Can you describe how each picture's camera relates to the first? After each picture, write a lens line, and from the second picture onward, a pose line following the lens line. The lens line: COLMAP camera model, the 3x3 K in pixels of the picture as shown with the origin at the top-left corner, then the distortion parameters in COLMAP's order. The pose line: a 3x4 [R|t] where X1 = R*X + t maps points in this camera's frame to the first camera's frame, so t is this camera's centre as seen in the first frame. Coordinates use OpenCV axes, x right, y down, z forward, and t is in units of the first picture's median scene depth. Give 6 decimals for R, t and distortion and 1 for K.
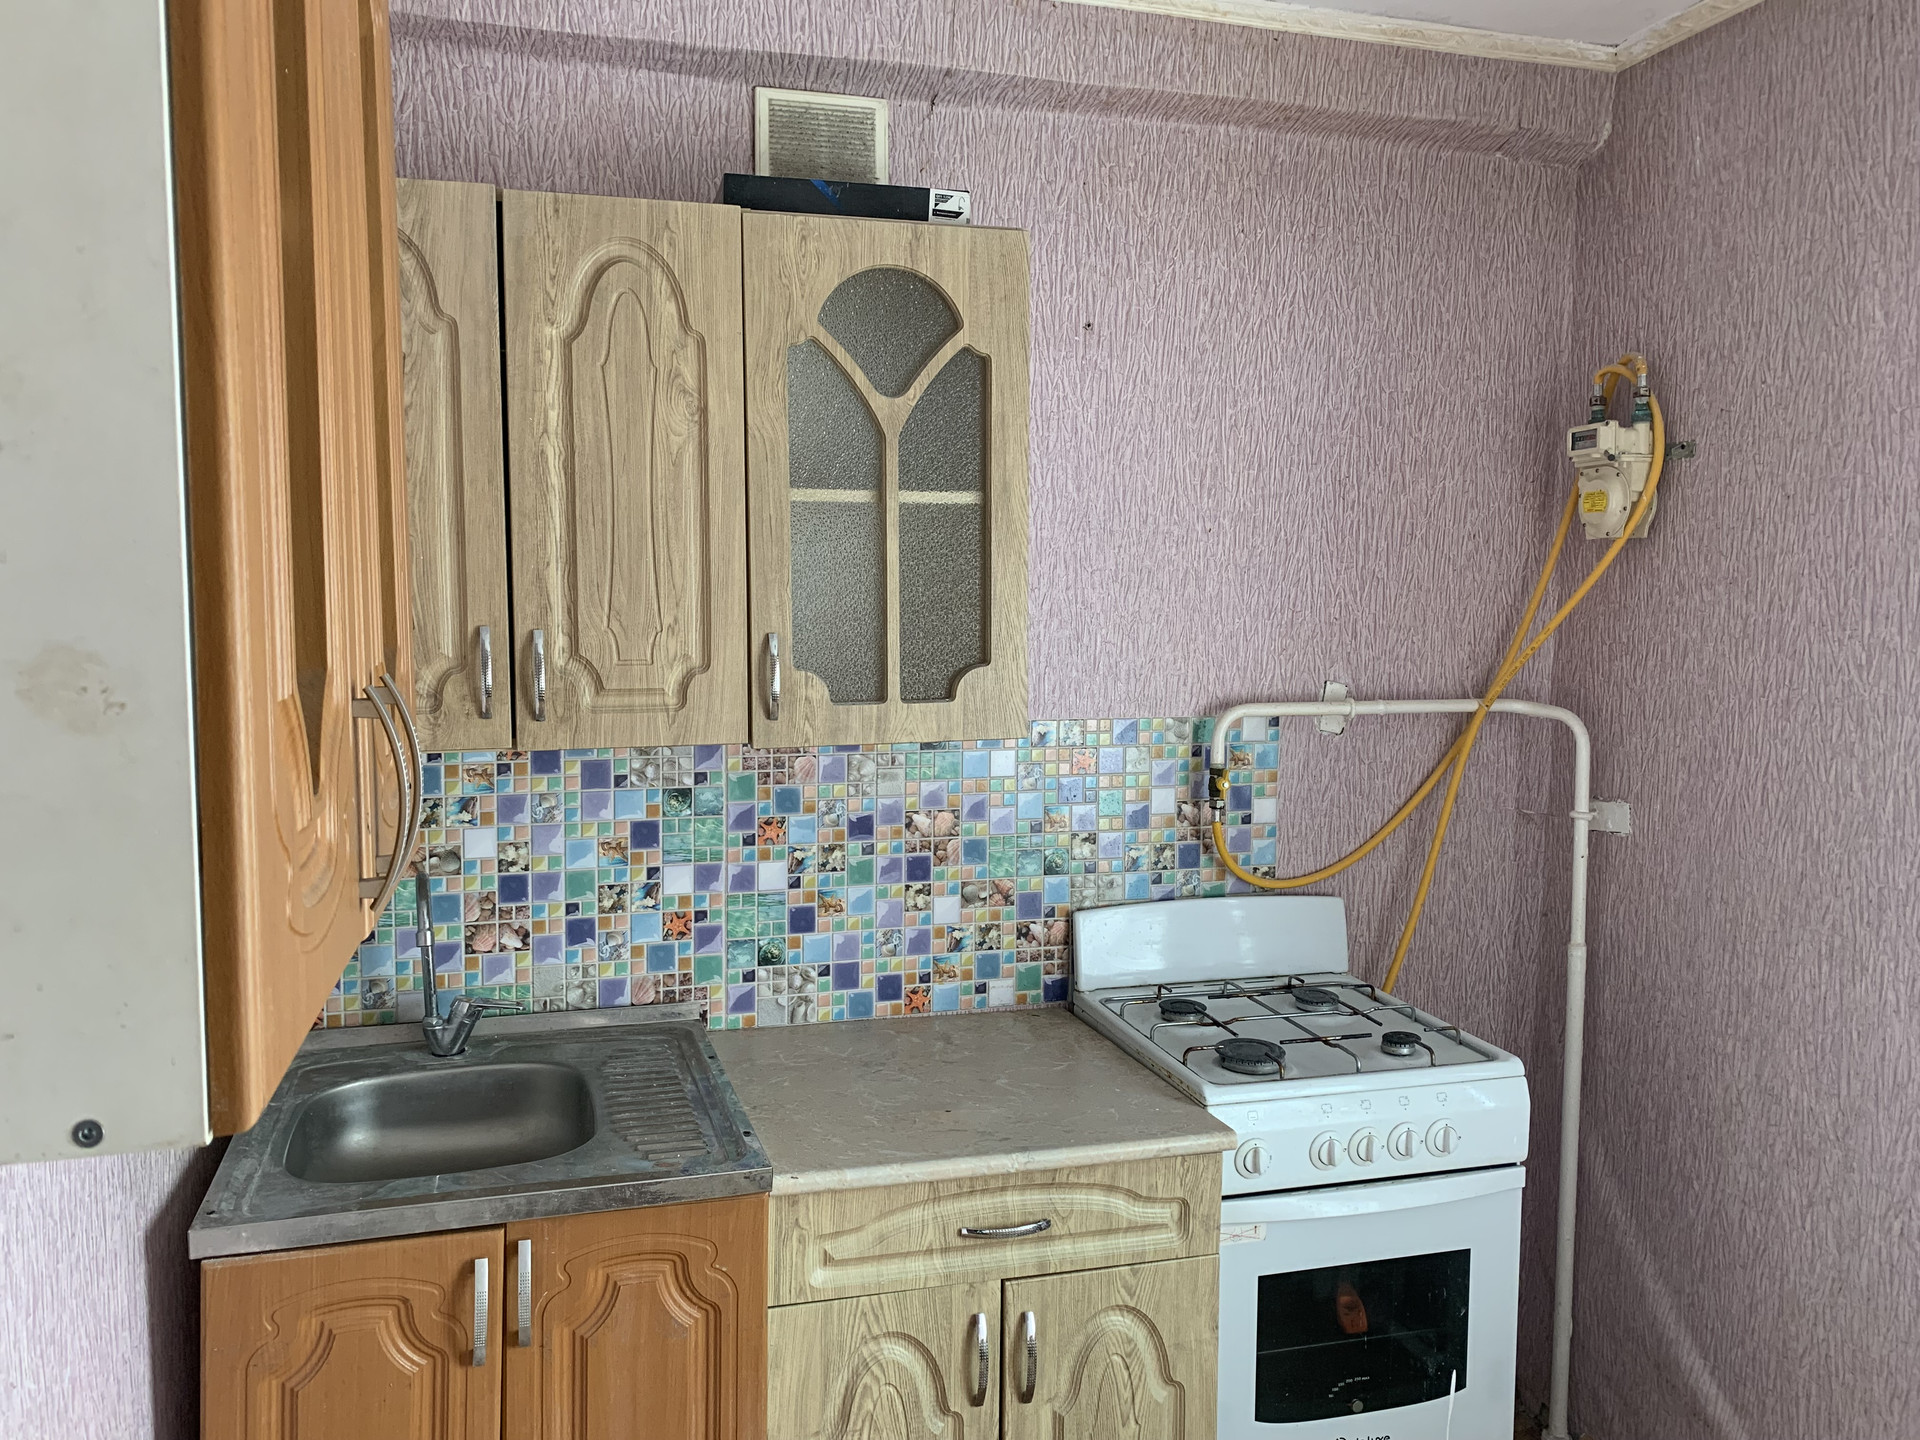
lens RADIAL K [[1455.3, 0, 960.0], [0, 1455.3, 720.0], [0, 0, 1]] dist [0.038053, -0.046757]
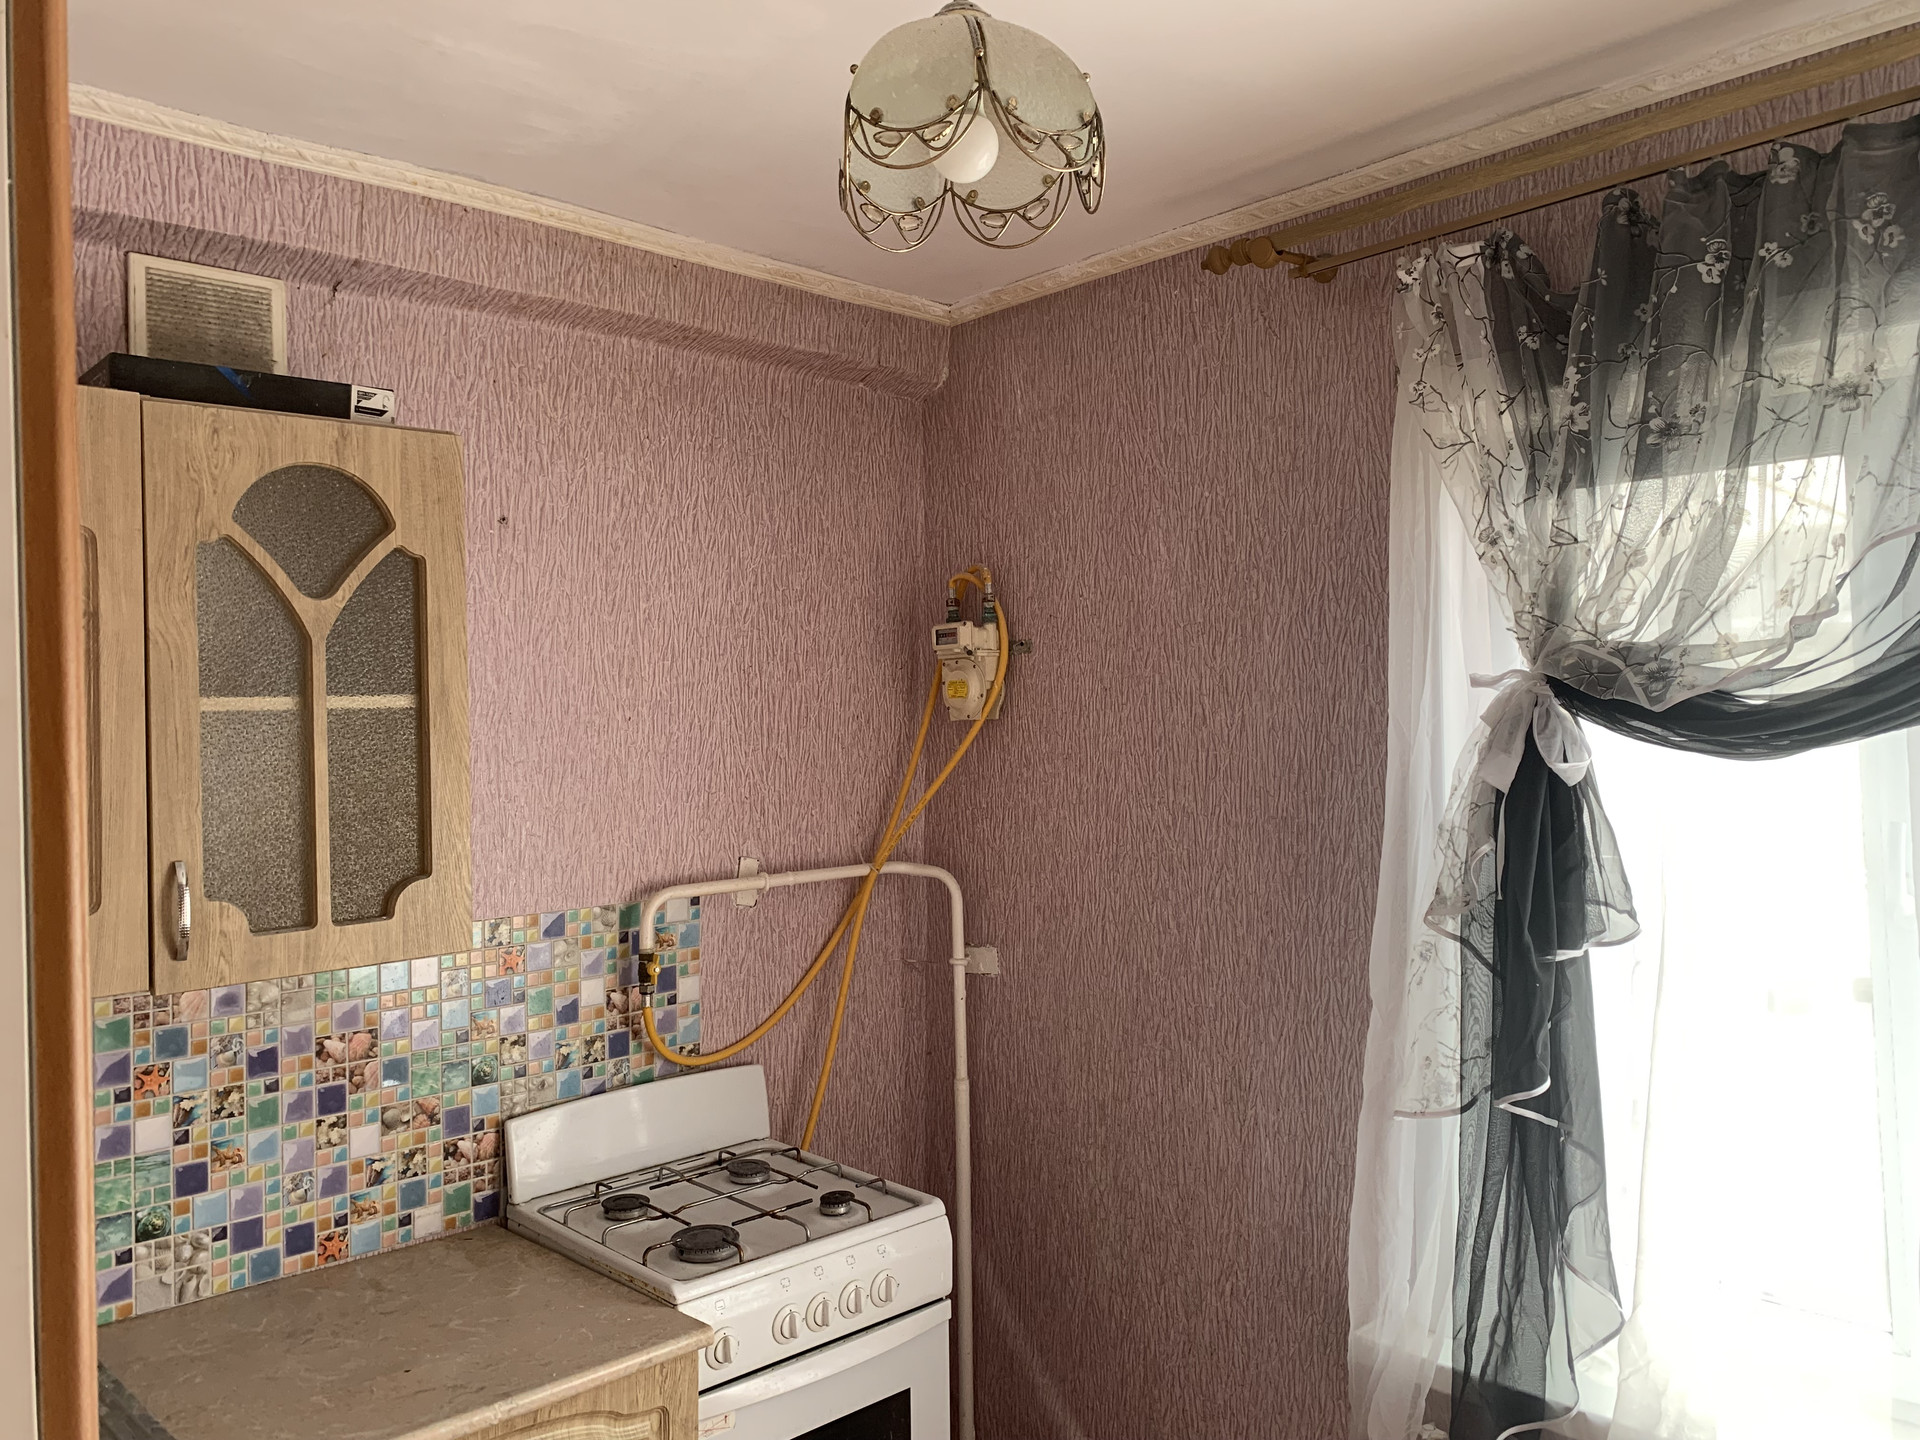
lens RADIAL K [[1544.8, 0, 864.7], [0, 1544.8, 661.0], [0, 0, 1]] dist [0.112010, -0.231496]
pose [[0.881006, -0.018801, 0.472732, -0.202179], [0.058448, 0.995881, -0.069319, -0.087825], [-0.469481, 0.088700, 0.878476, -0.040922]]
